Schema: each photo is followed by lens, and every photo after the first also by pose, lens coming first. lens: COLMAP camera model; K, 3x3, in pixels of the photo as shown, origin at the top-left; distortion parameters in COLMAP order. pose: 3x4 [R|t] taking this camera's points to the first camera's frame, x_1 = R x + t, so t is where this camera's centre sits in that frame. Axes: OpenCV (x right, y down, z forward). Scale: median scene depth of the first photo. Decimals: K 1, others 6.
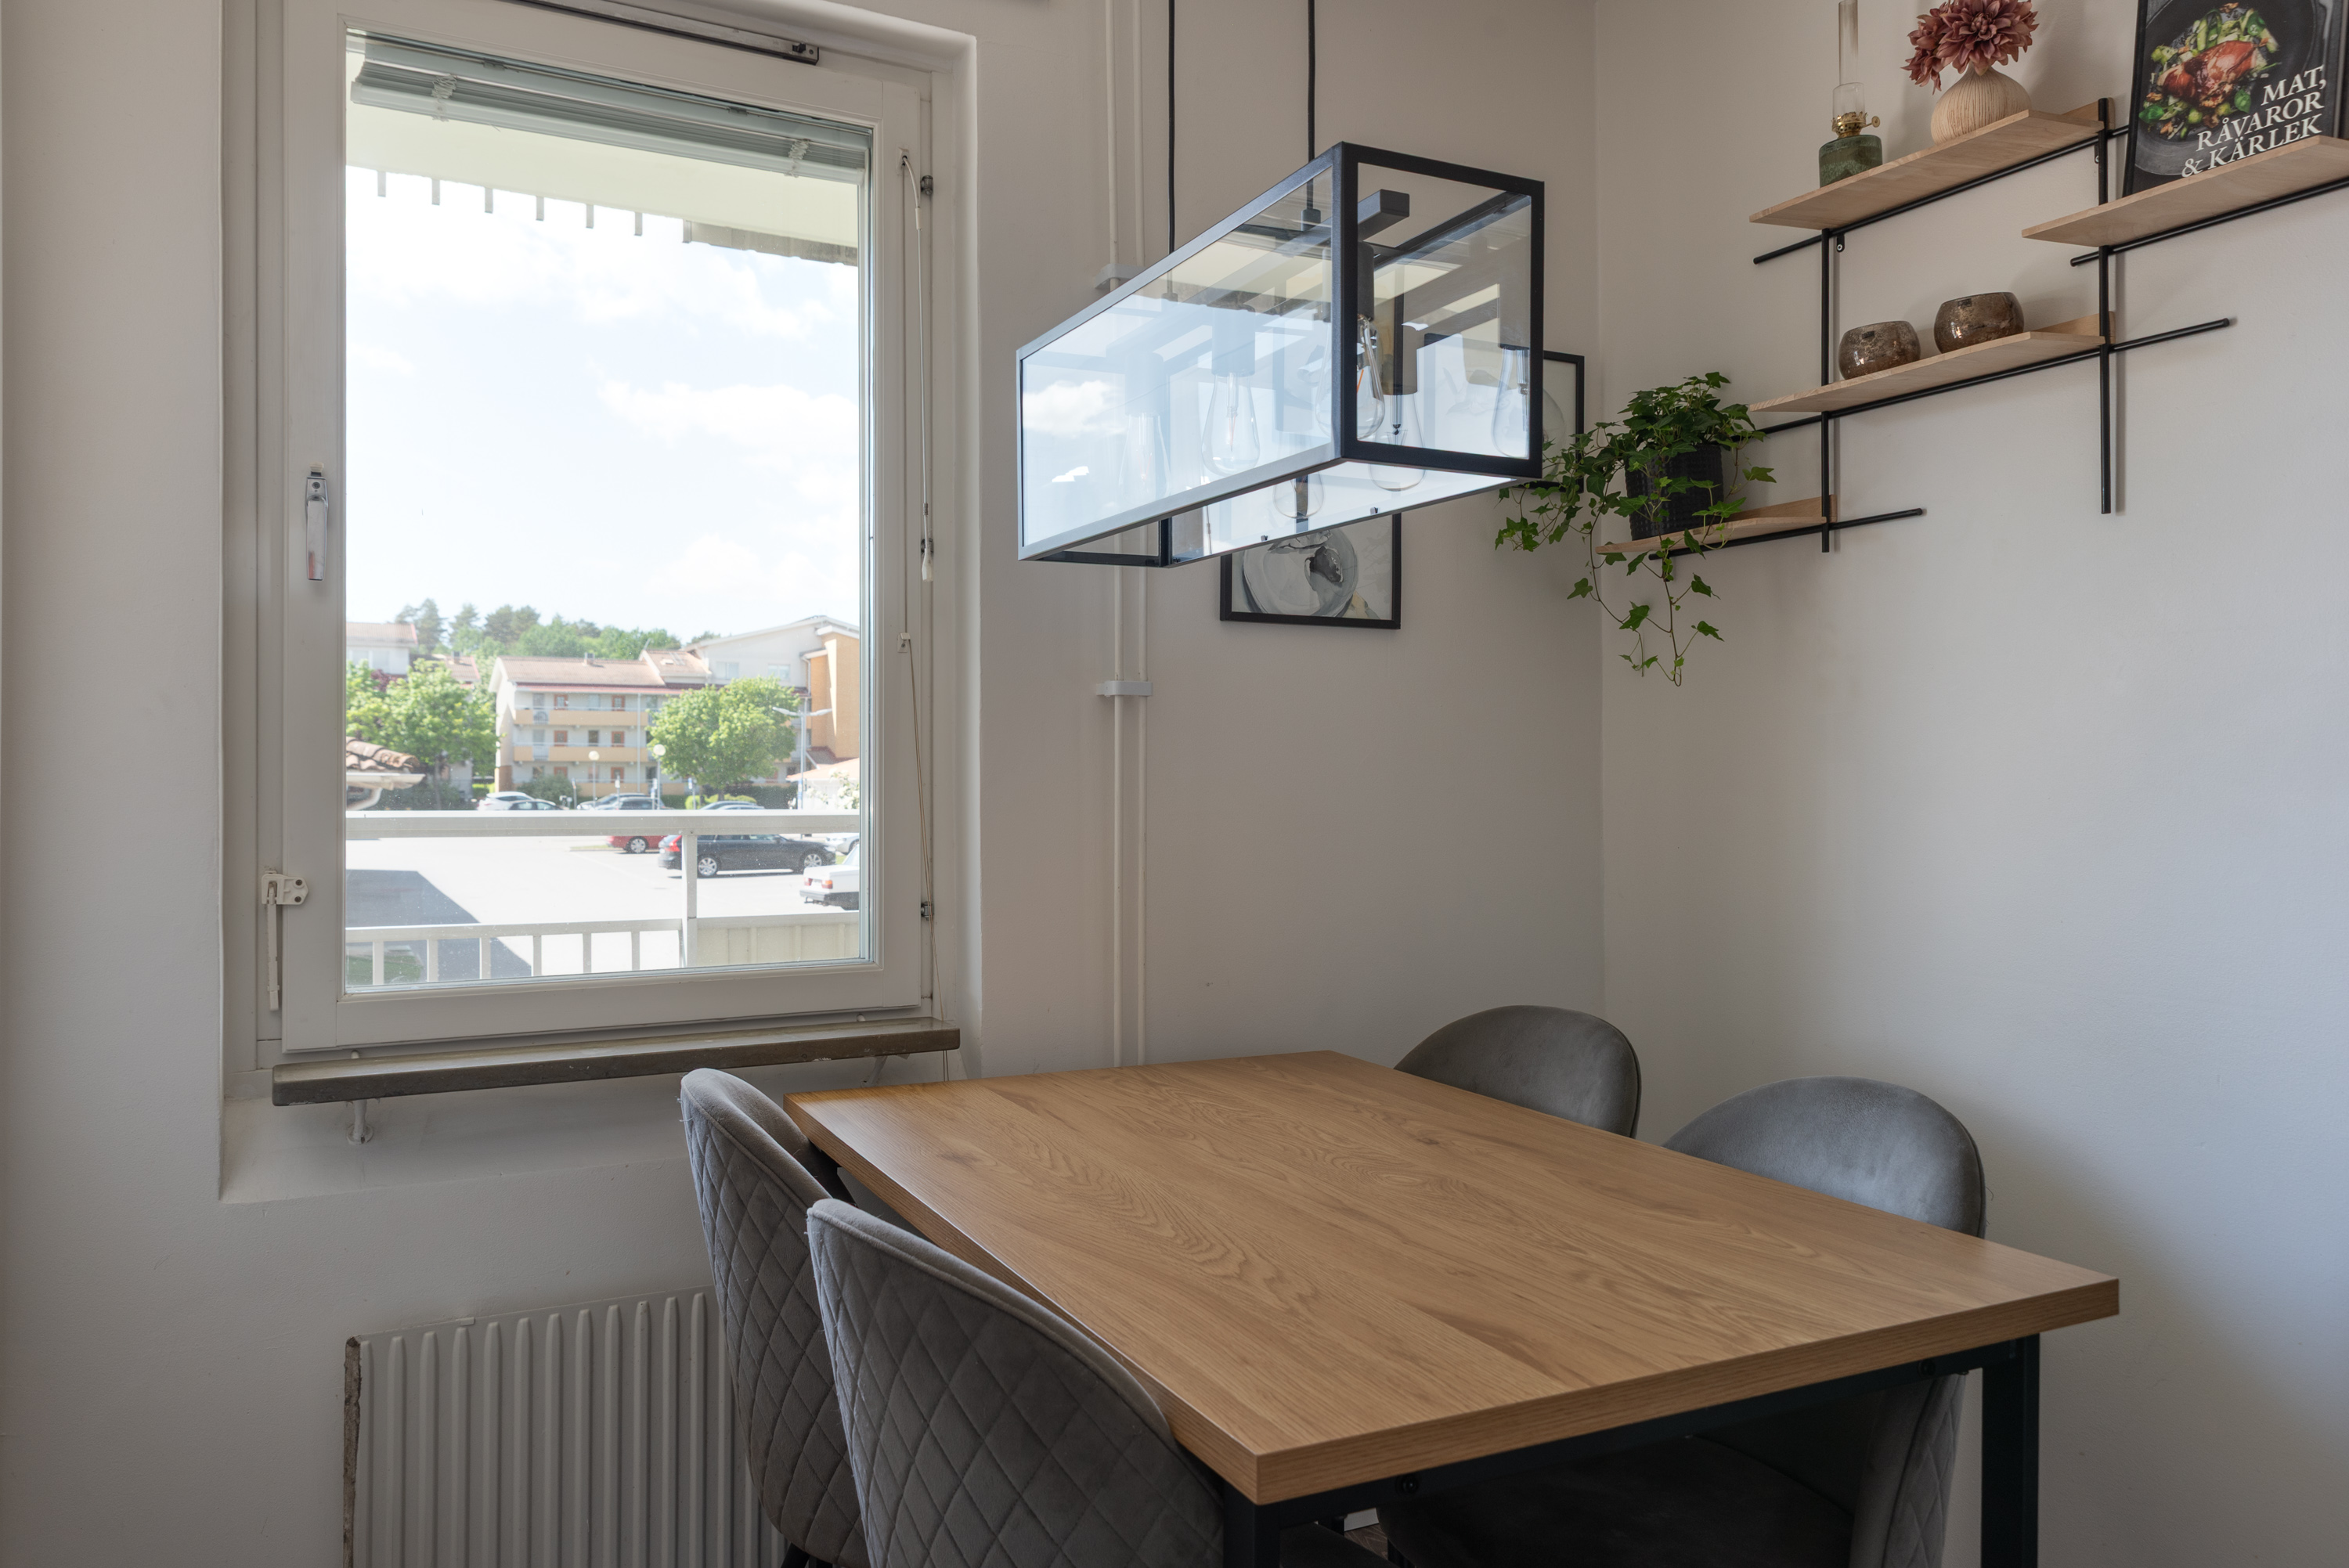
lens RADIAL K [[1577.7, 0, 1168.8], [0, 1577.7, 803.8], [0, 0, 1]] dist [-0.006246, -0.000099]
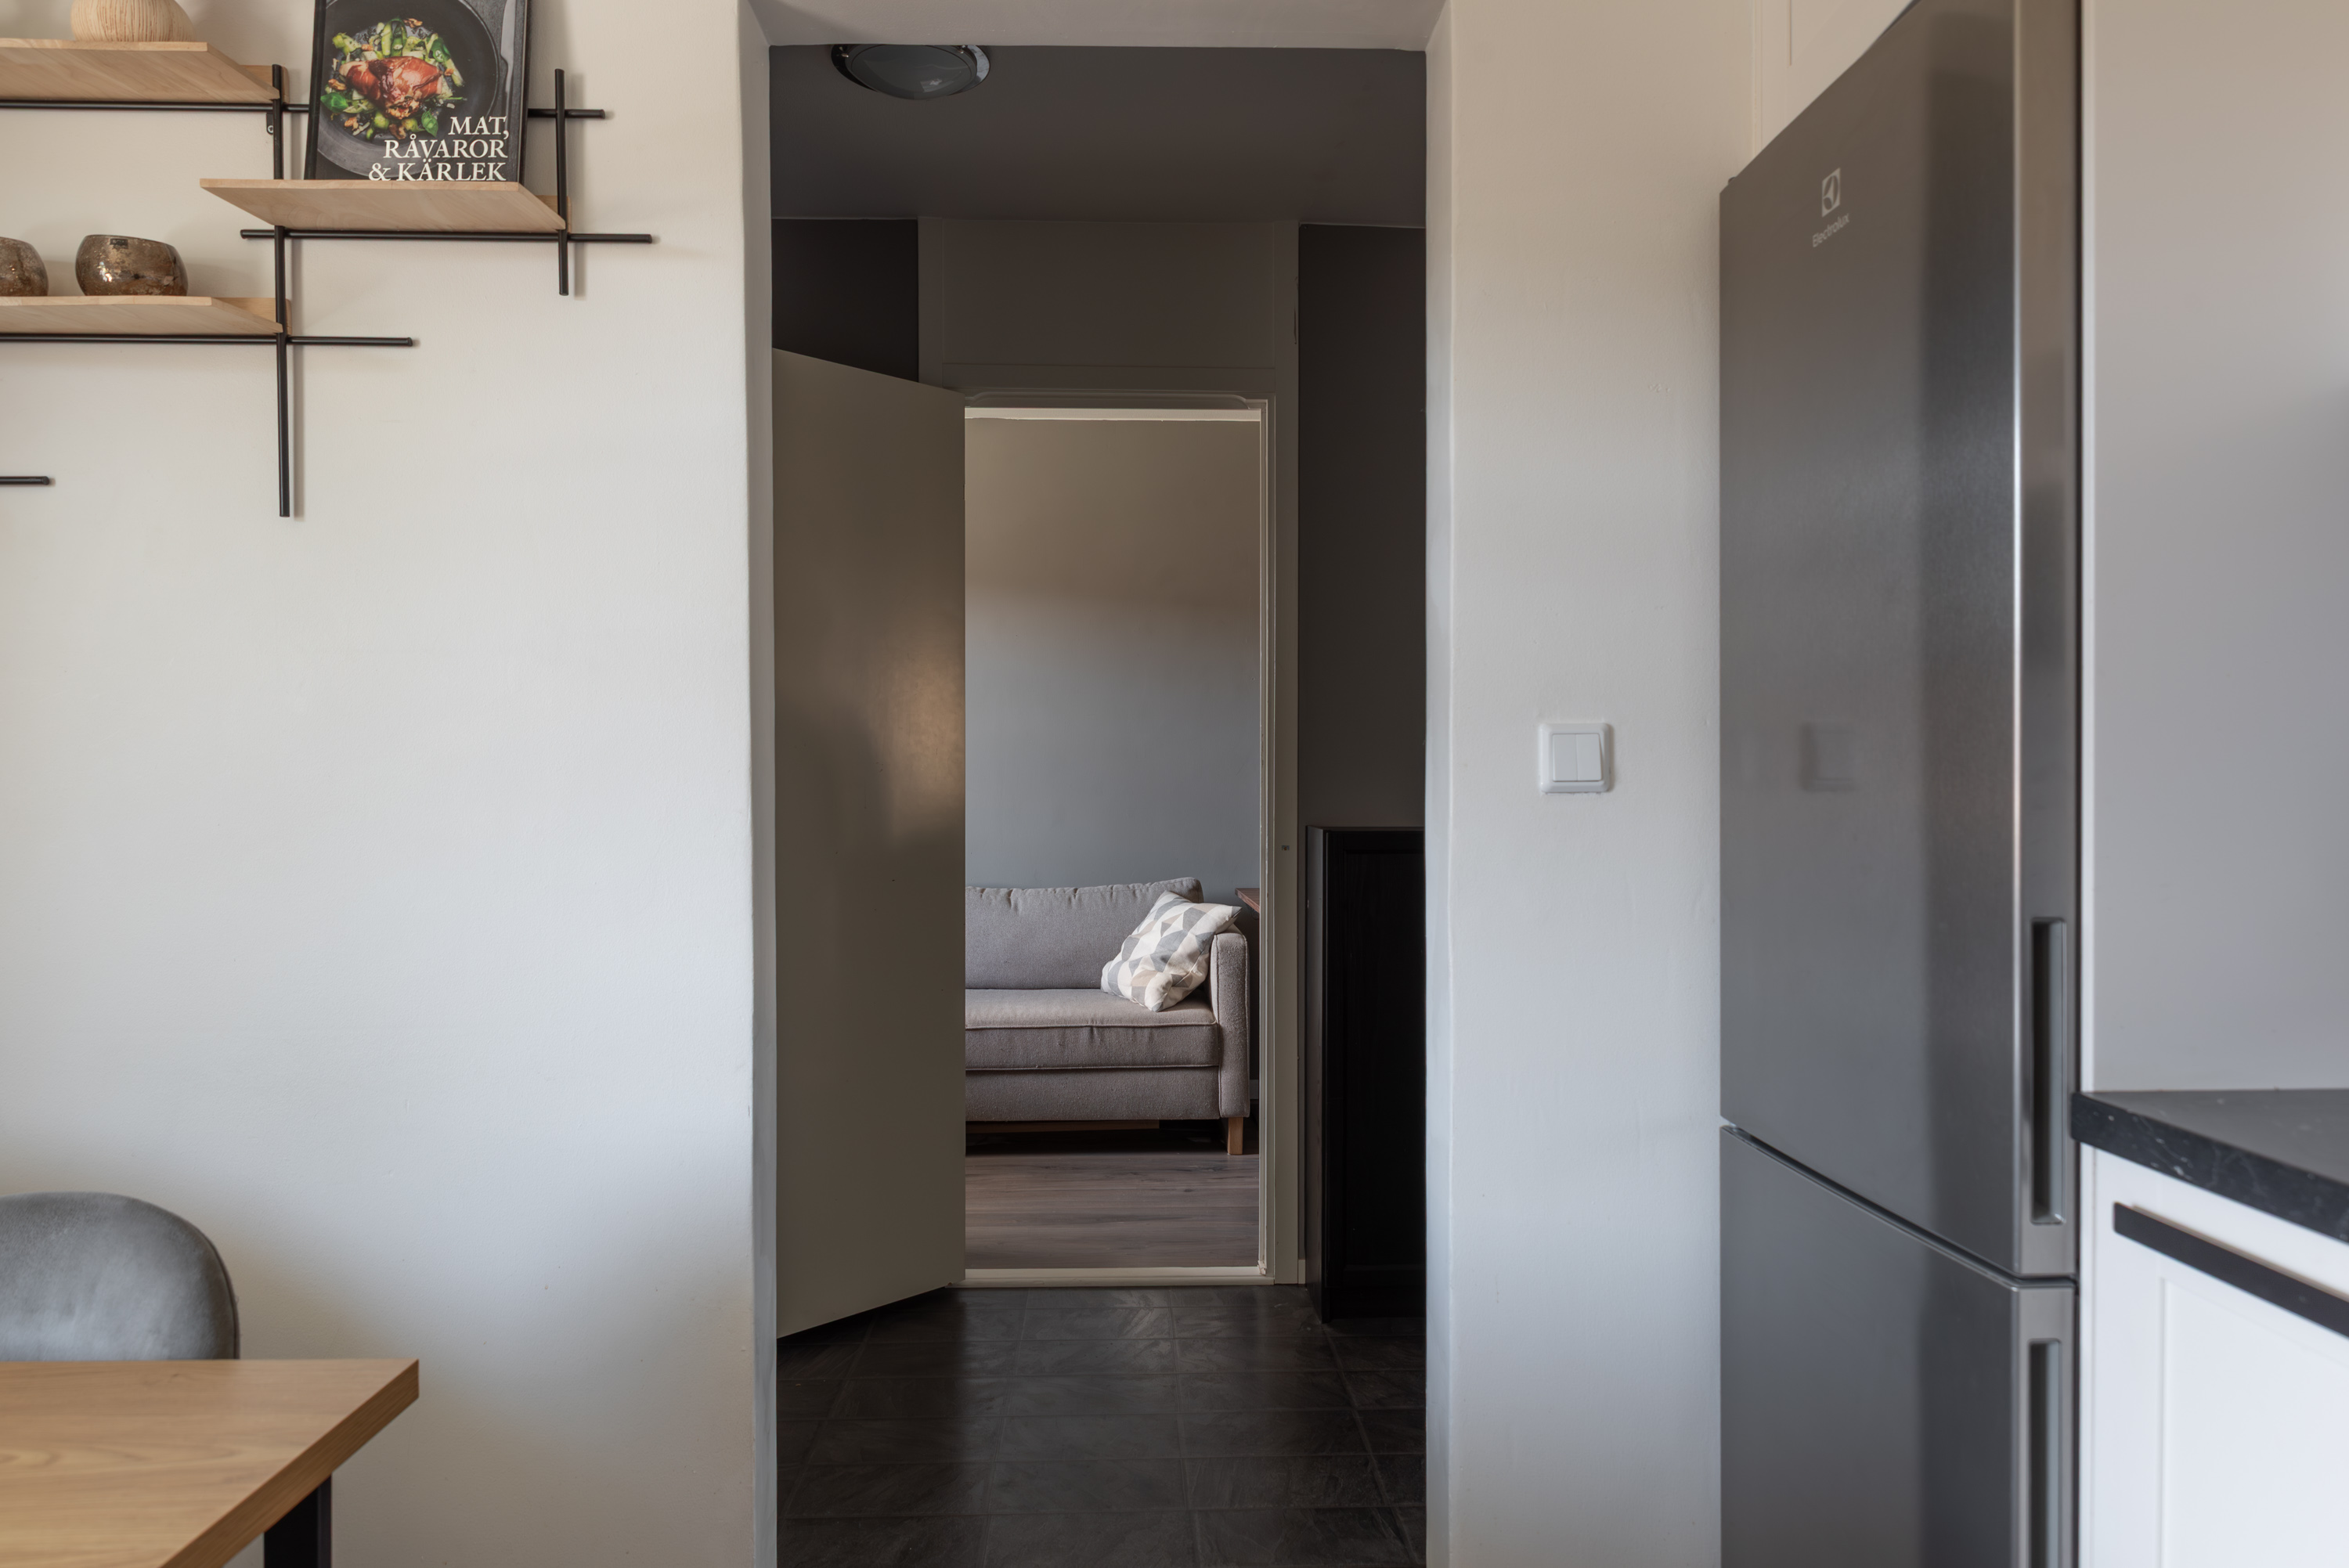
lens RADIAL K [[1577.7, 0, 1168.8], [0, 1577.7, 803.8], [0, 0, 1]] dist [-0.006246, -0.000099]
pose [[0.426921, -0.018468, 0.904100, -0.025383], [0.018919, 0.999755, 0.011488, -0.018258], [-0.904091, 0.012200, 0.427166, 0.151976]]
